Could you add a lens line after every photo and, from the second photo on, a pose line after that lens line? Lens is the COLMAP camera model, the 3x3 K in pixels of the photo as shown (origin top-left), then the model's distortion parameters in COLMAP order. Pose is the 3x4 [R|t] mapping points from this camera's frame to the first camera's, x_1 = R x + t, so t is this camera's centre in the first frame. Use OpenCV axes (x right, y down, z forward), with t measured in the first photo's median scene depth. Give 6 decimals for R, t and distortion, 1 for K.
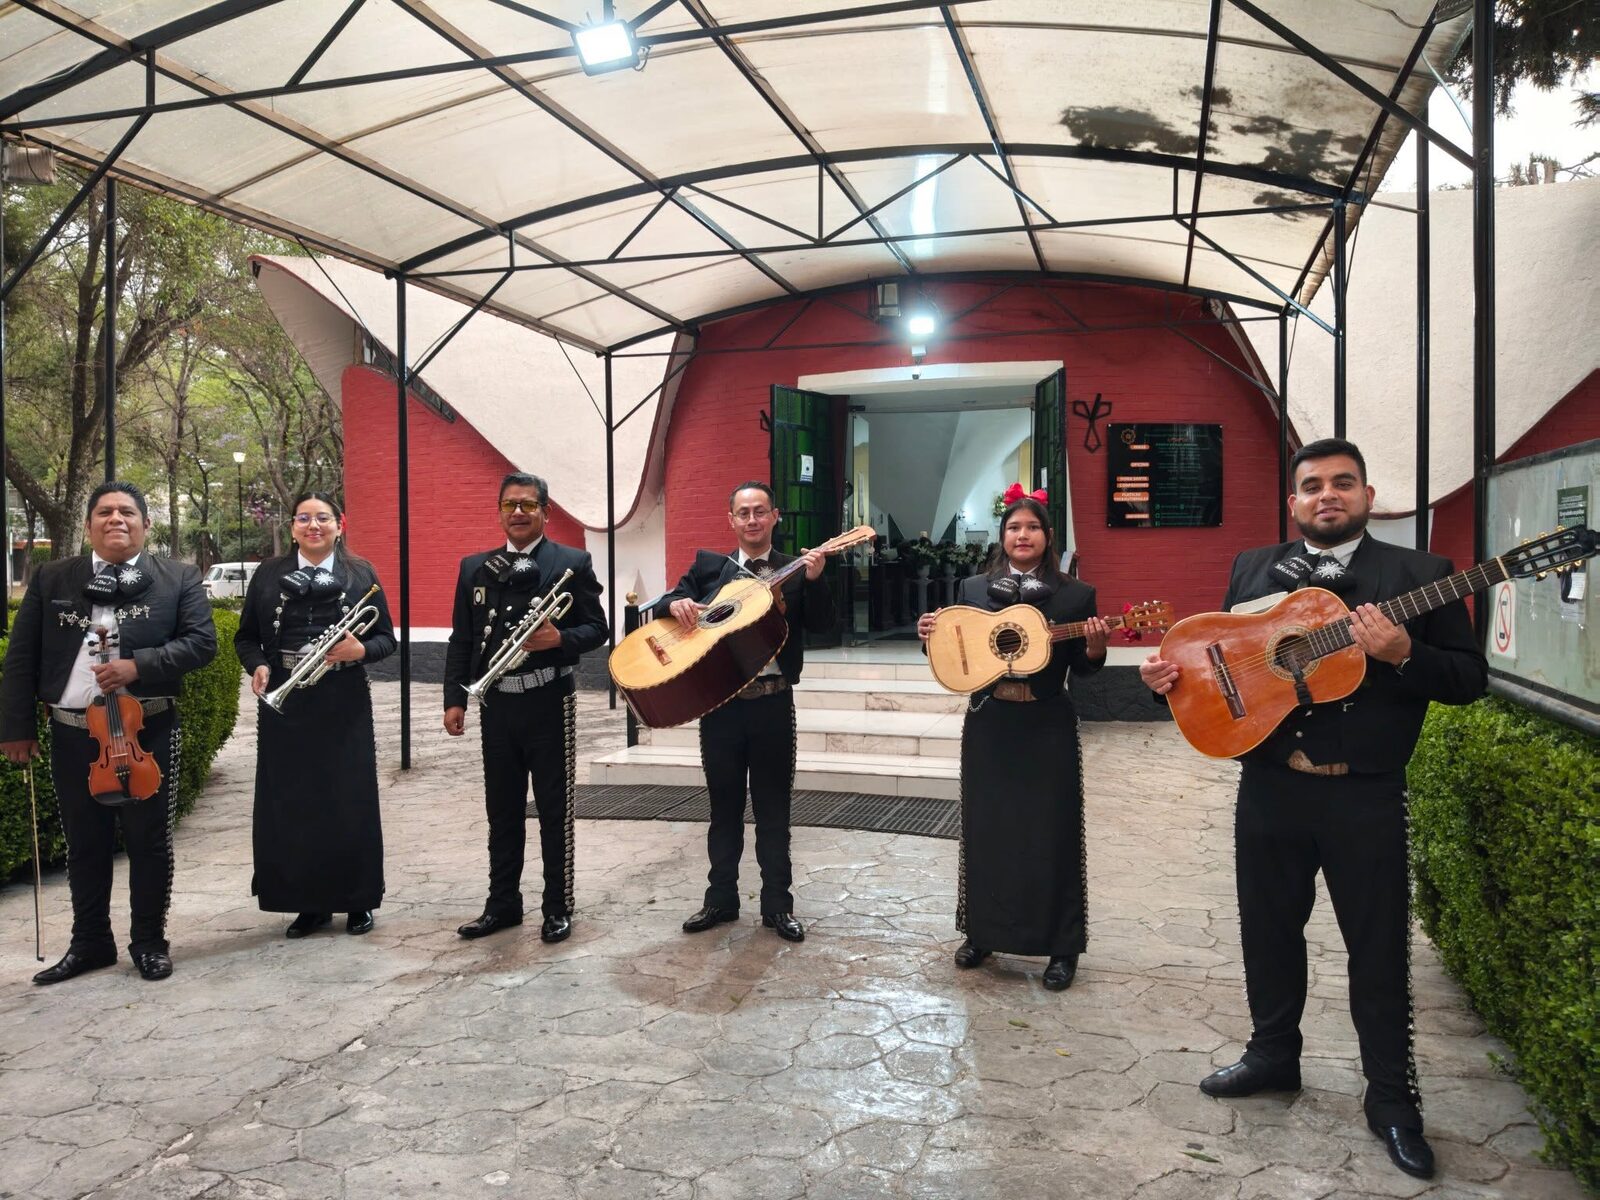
lens RADIAL K [[1224.7, 0, 798.8], [0, 1224.7, 596.5], [0, 0, 1]] dist [-0.020565, -0.004071]
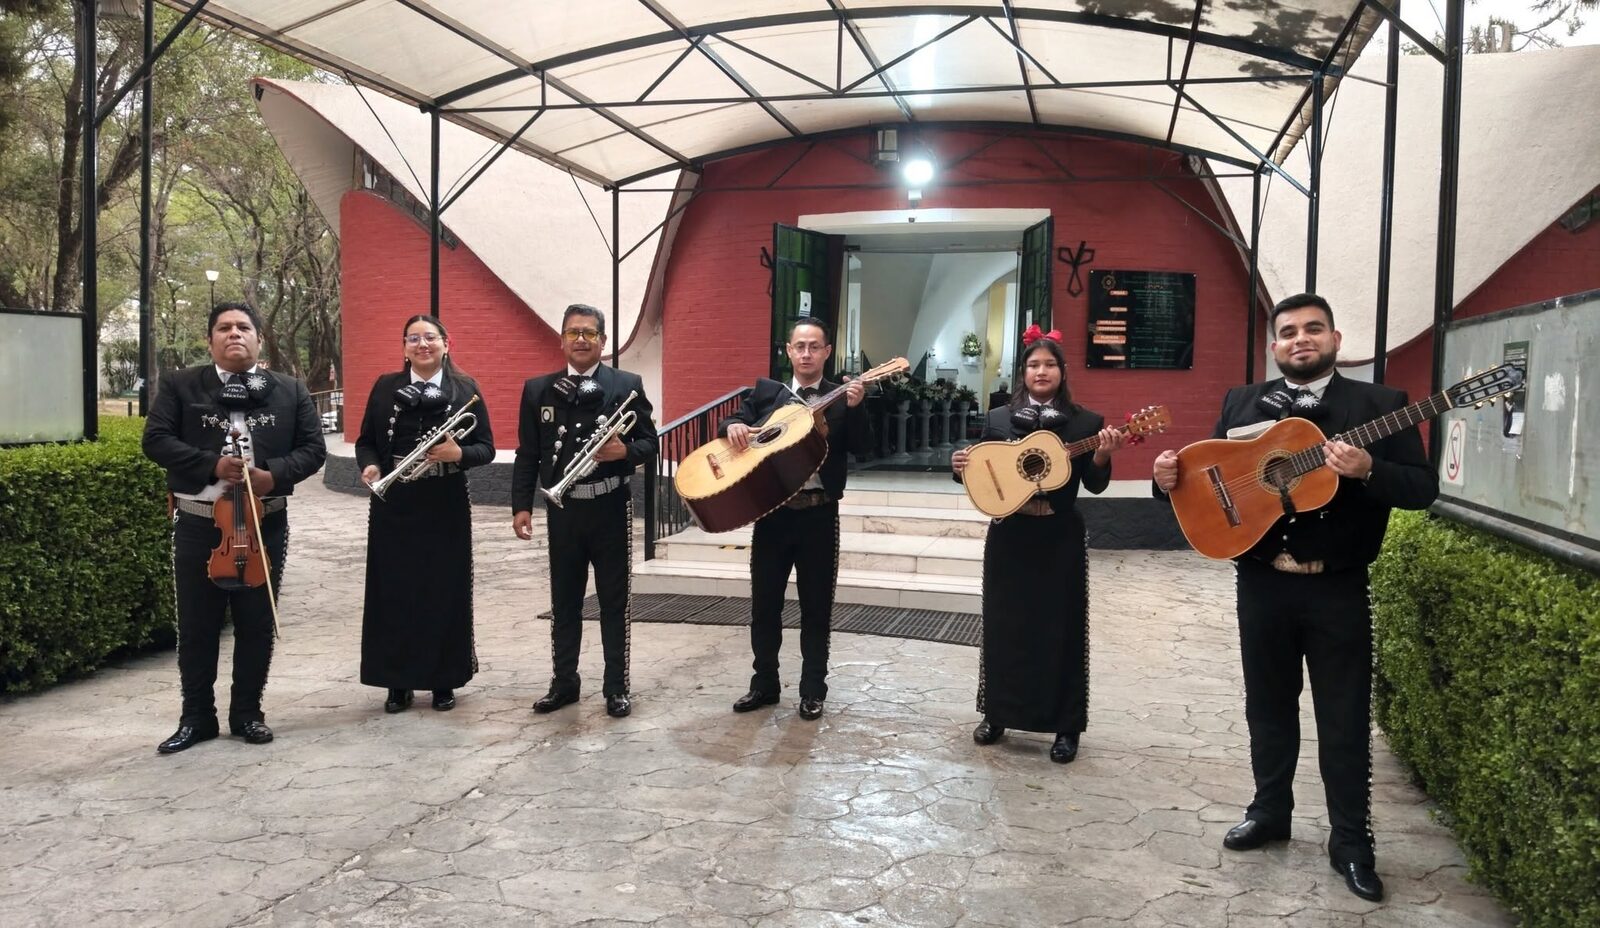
lens RADIAL K [[1219.9, 0, 795.6], [0, 1219.9, 472.7], [0, 0, 1]] dist [-0.001857, -0.031336]
pose [[0.999089, 0.023011, 0.035953, -0.076784], [-0.024237, 0.999127, 0.034039, 0.010667], [-0.035138, -0.034879, 0.998774, -0.119645]]
